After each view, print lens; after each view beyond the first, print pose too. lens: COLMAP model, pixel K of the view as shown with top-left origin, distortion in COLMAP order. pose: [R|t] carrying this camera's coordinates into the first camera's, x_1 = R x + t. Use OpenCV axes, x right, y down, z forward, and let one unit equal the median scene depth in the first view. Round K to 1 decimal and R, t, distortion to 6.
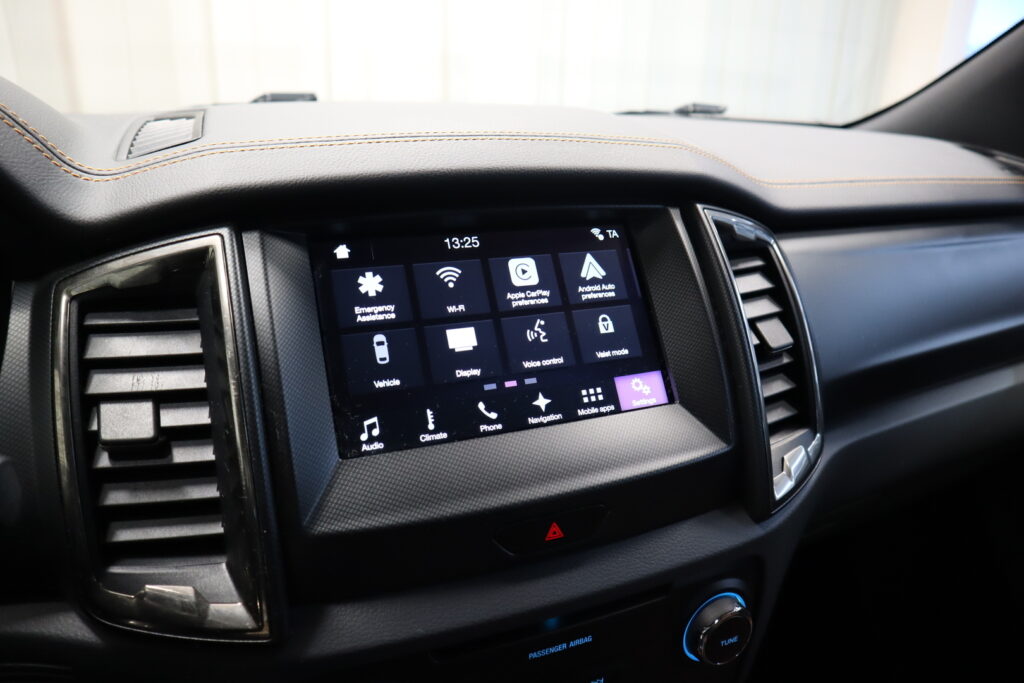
lens RADIAL K [[712.4, 0, 512.0], [0, 712.4, 341.5], [0, 0, 1]] dist [-0.124323, 0.077225]
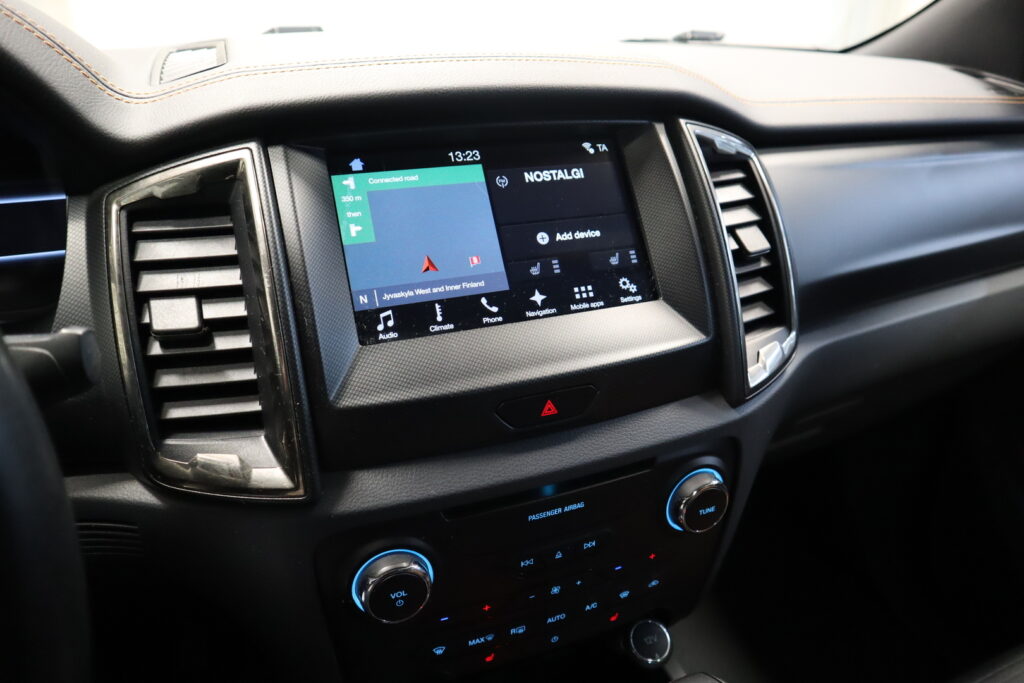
lens RADIAL K [[712.4, 0, 512.0], [0, 712.4, 341.5], [0, 0, 1]] dist [-0.124323, 0.077225]
pose [[0.999819, -0.013188, -0.013680, 0.016884], [0.014279, 0.996445, 0.083027, 0.065491], [0.012537, -0.083207, 0.996453, -0.132959]]
